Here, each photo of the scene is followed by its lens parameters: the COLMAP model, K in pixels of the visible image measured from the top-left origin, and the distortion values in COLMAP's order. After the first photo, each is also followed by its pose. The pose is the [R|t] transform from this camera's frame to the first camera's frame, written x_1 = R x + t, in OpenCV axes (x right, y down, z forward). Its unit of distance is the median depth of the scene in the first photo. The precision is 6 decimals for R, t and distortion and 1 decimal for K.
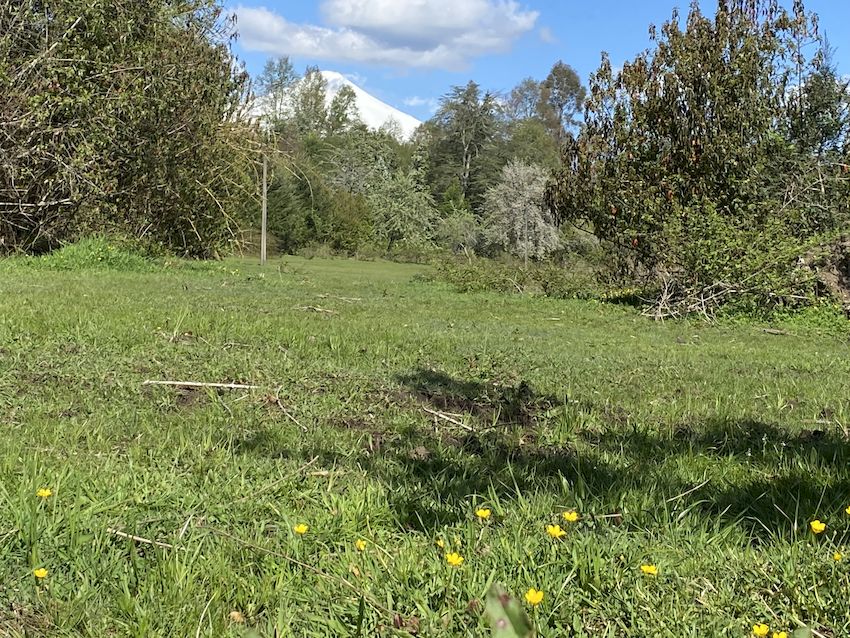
lens RADIAL K [[1548.9, 0, 401.6], [0, 1548.9, 337.2], [0, 0, 1]] dist [0.068041, 0.000000]
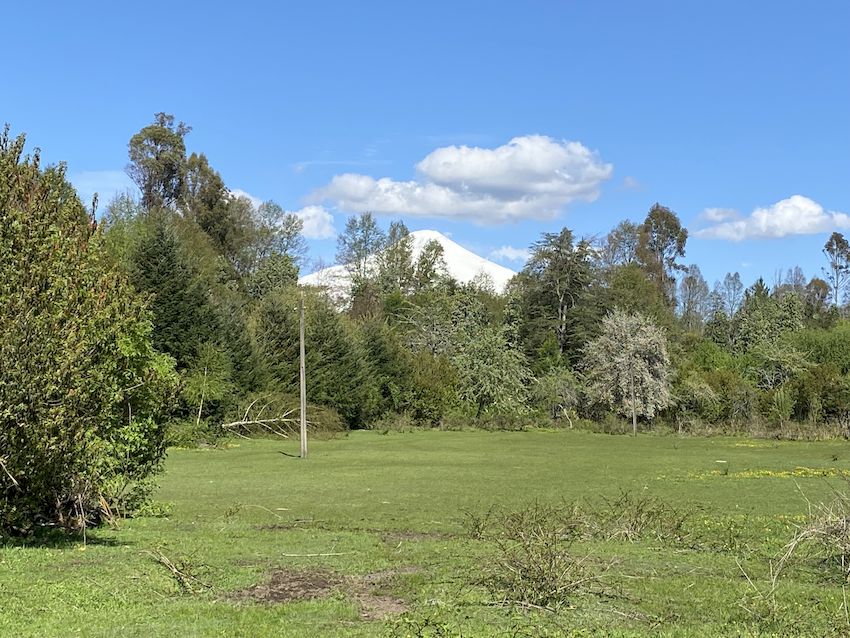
lens RADIAL K [[1548.9, 0, 405.2], [0, 1548.9, 325.2], [0, 0, 1]] dist [0.068041, 0.000000]
pose [[0.996853, -0.047926, -0.063139, 0.006566], [0.040876, 0.993247, -0.108580, -0.010378], [0.067916, 0.105658, 0.992081, 0.083694]]
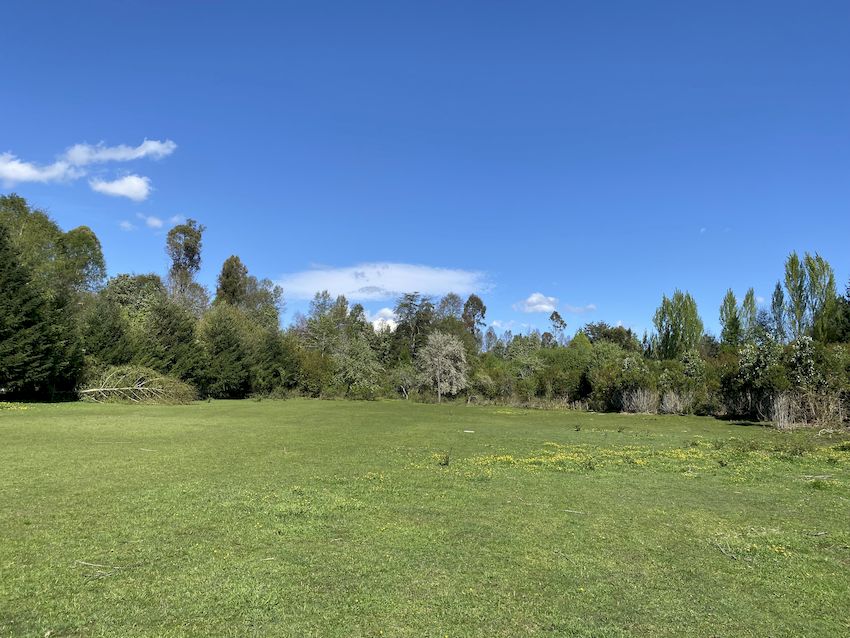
lens RADIAL K [[651.7, 0, 417.7], [0, 651.7, 313.2], [0, 0, 1]] dist [0.040467, -0.011472]
pose [[0.999590, -0.028004, 0.005974, 0.043360], [0.028614, 0.984648, -0.172188, -0.016426], [-0.001061, 0.172288, 0.985046, 0.296202]]
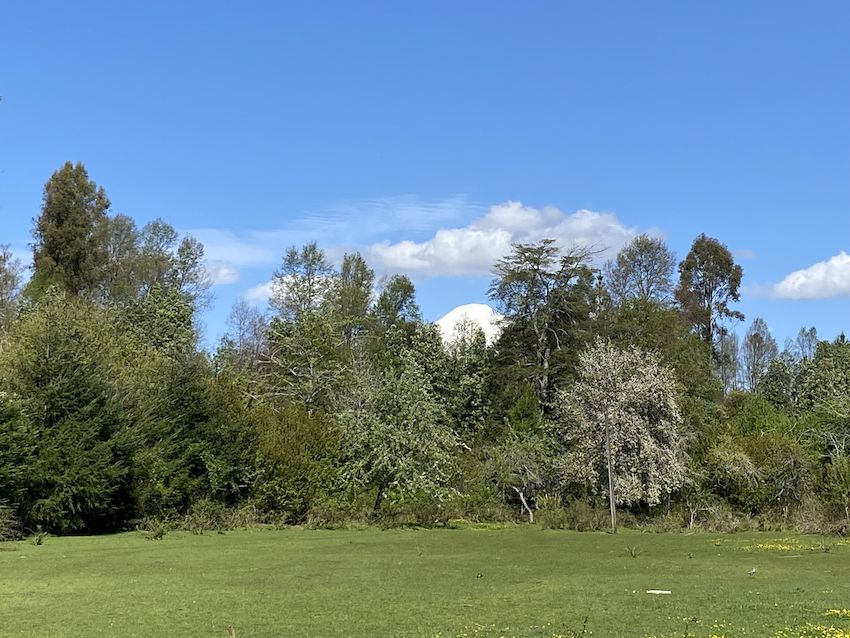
lens RADIAL K [[1754.3, 0, 427.6], [0, 1754.3, 325.3], [0, 0, 1]] dist [0.095929, 0.000000]
pose [[0.995109, -0.068202, -0.071457, 0.047002], [0.056316, 0.986017, -0.156843, -0.015119], [0.081155, 0.152052, 0.985035, 0.274434]]
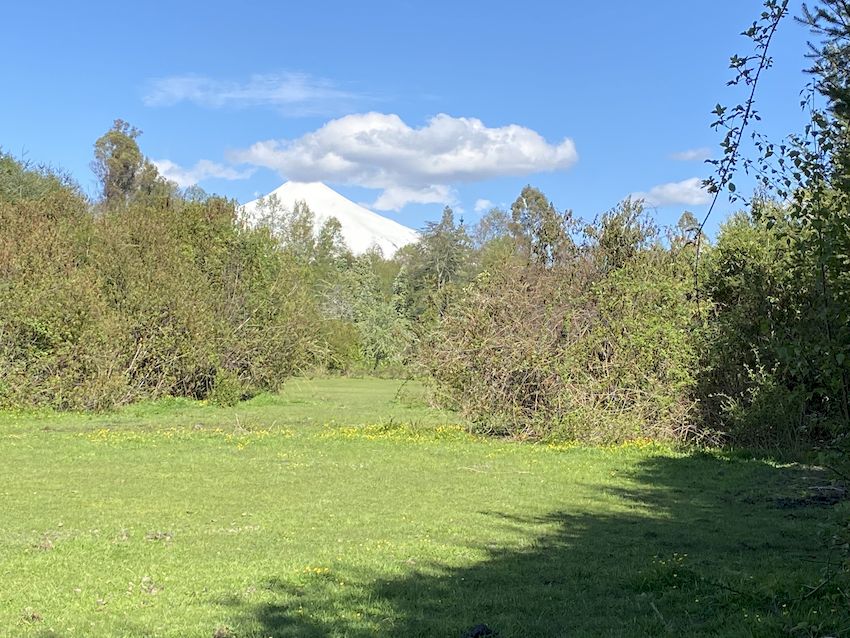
lens RADIAL K [[1606.8, 0, 427.1], [0, 1606.8, 317.2], [0, 0, 1]] dist [-0.039169, 0.000000]
pose [[0.999060, -0.035822, 0.024408, 0.001986], [0.037698, 0.995975, -0.081320, 0.004511], [-0.021397, 0.082164, 0.996389, -0.170519]]
